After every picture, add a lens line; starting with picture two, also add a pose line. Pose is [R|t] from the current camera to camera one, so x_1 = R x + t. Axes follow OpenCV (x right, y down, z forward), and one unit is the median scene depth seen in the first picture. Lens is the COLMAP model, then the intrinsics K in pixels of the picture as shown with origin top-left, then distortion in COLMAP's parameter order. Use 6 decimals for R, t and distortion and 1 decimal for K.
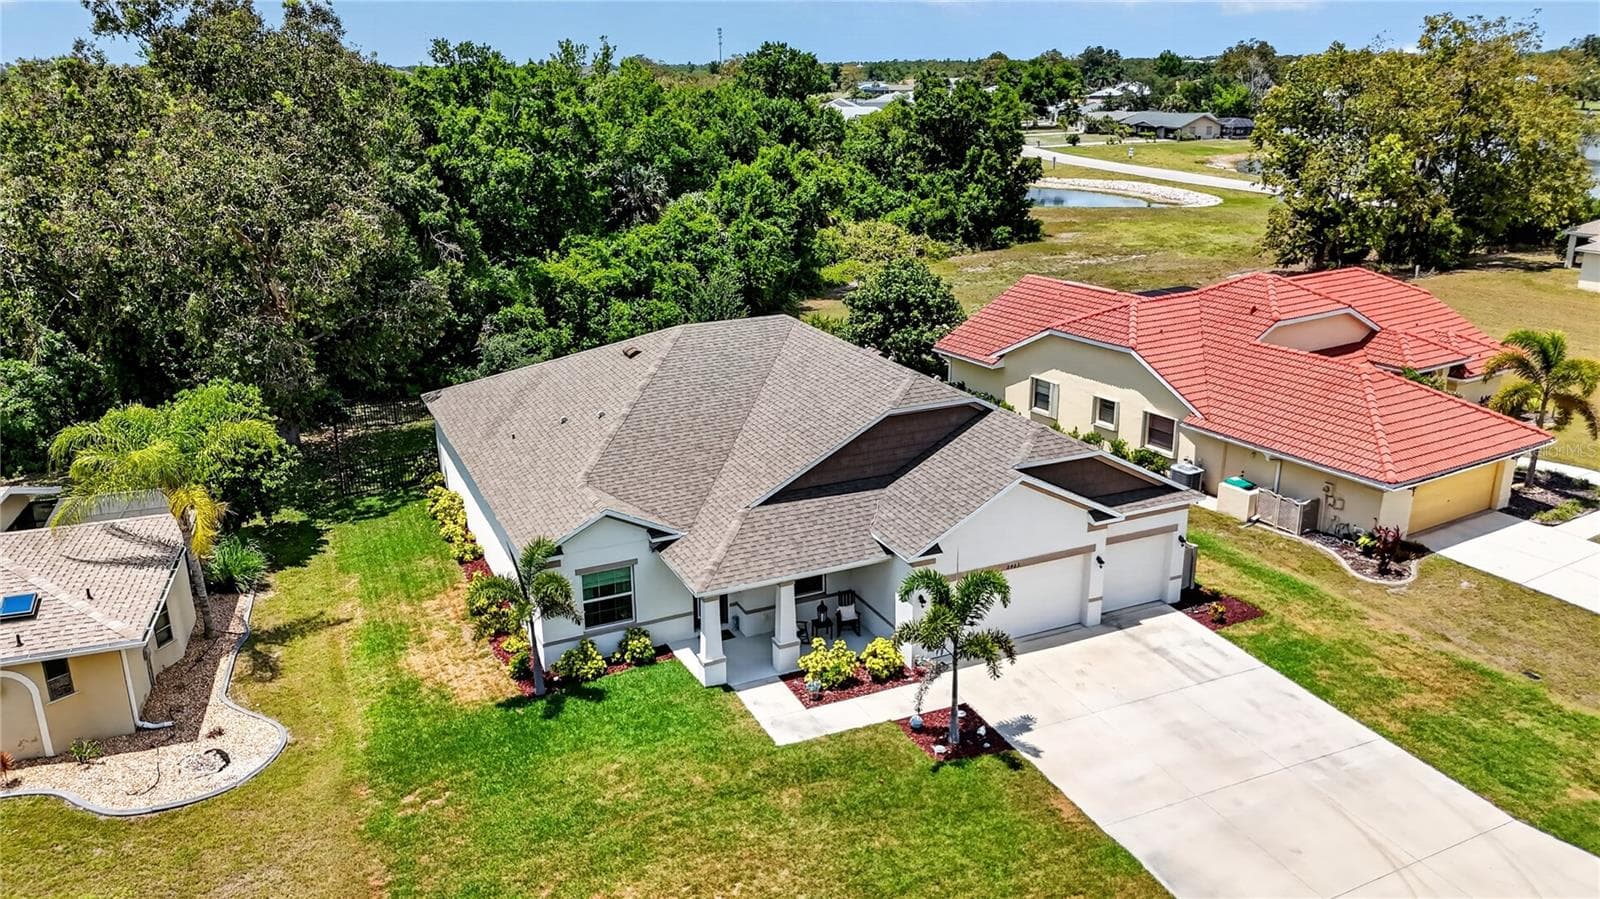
lens RADIAL K [[1172.1, 0, 798.9], [0, 1172.1, 463.2], [0, 0, 1]] dist [0.062465, -0.053566]
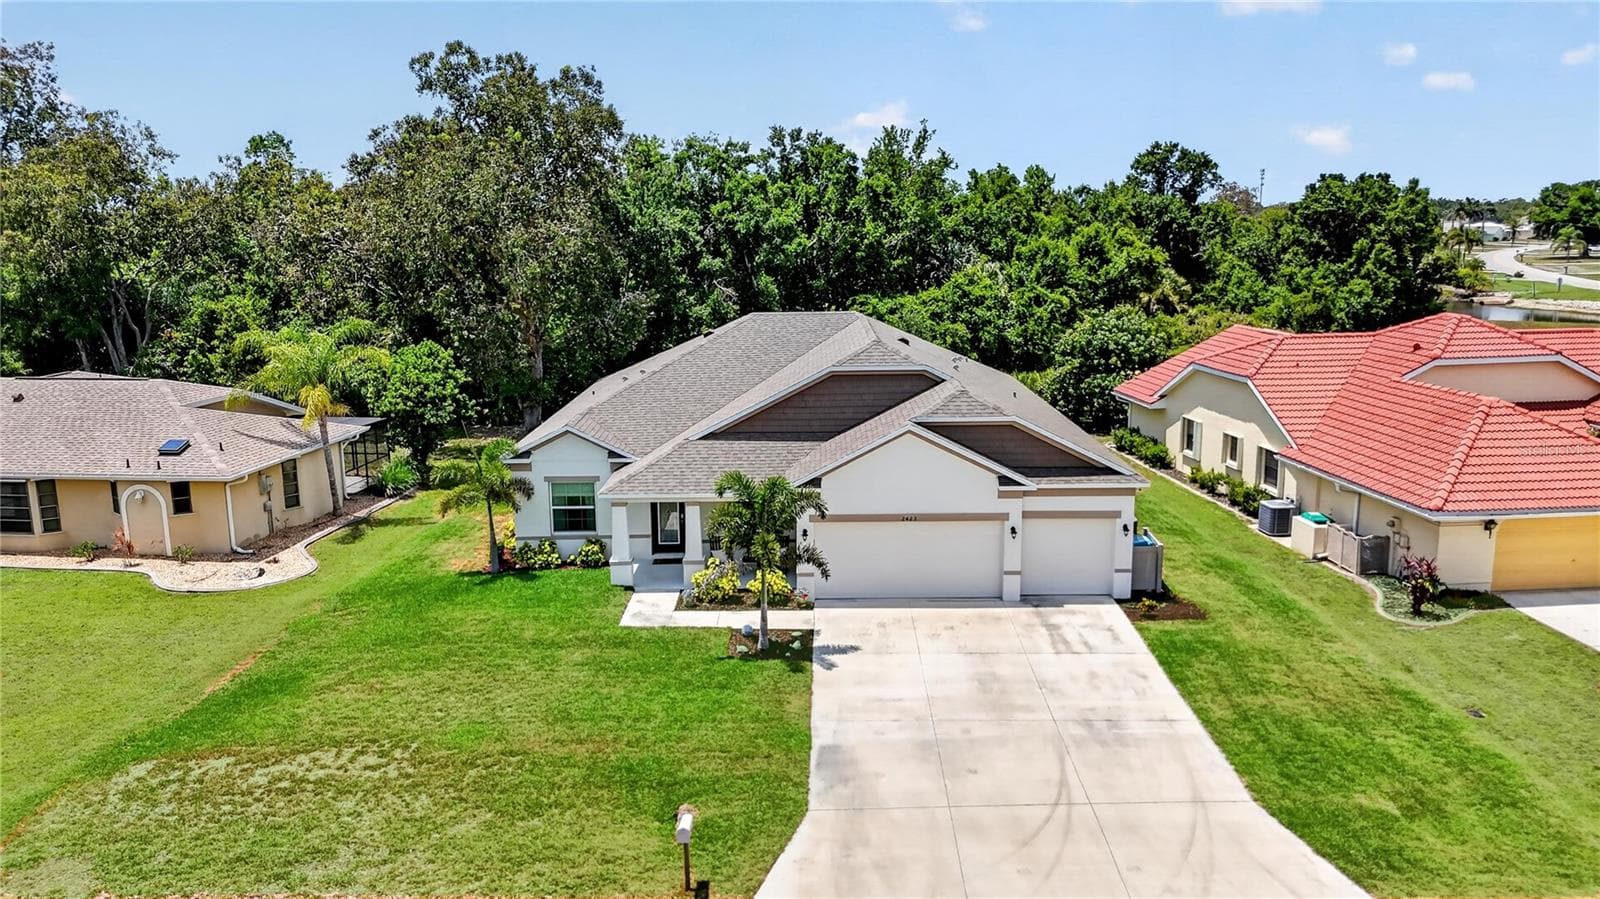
lens RADIAL K [[1172.1, 0, 799.3], [0, 1172.1, 454.2], [0, 0, 1]] dist [0.062465, -0.053566]
pose [[0.906621, 0.085840, -0.413122, 0.404996], [-0.134988, 0.986638, -0.091231, 0.109519], [0.399771, 0.138479, 0.906094, 0.025675]]
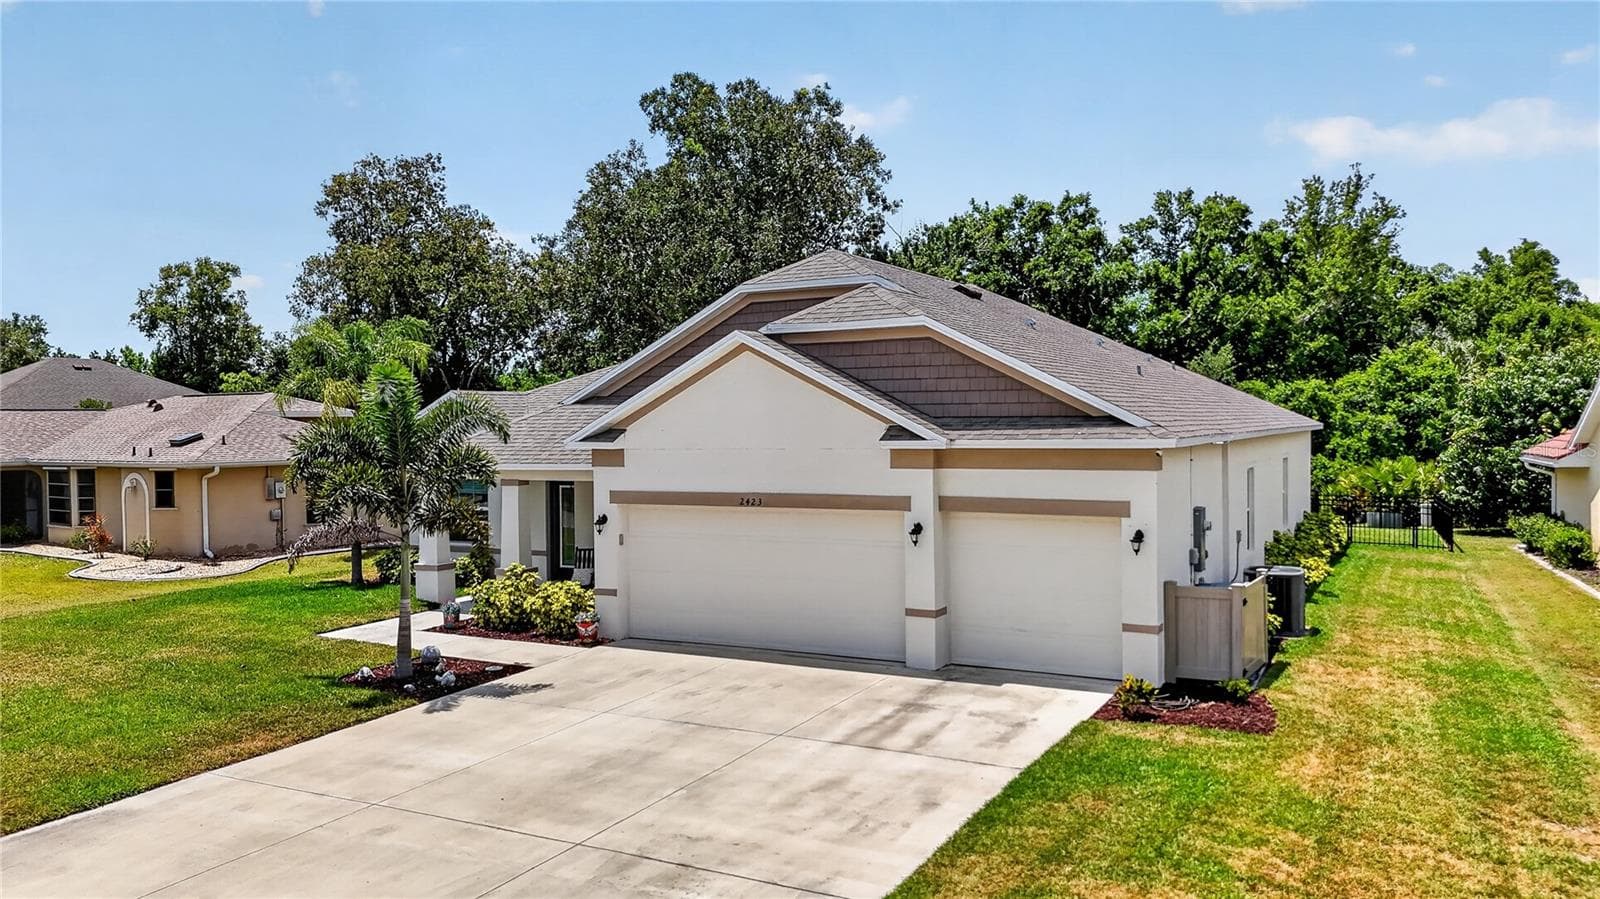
lens RADIAL K [[1172.1, 0, 804.9], [0, 1172.1, 443.8], [0, 0, 1]] dist [0.062465, -0.053566]
pose [[0.605809, 0.021172, -0.795328, 0.525392], [-0.248459, 0.954686, -0.163840, 0.118225], [0.755820, 0.296862, 0.583618, 0.531173]]
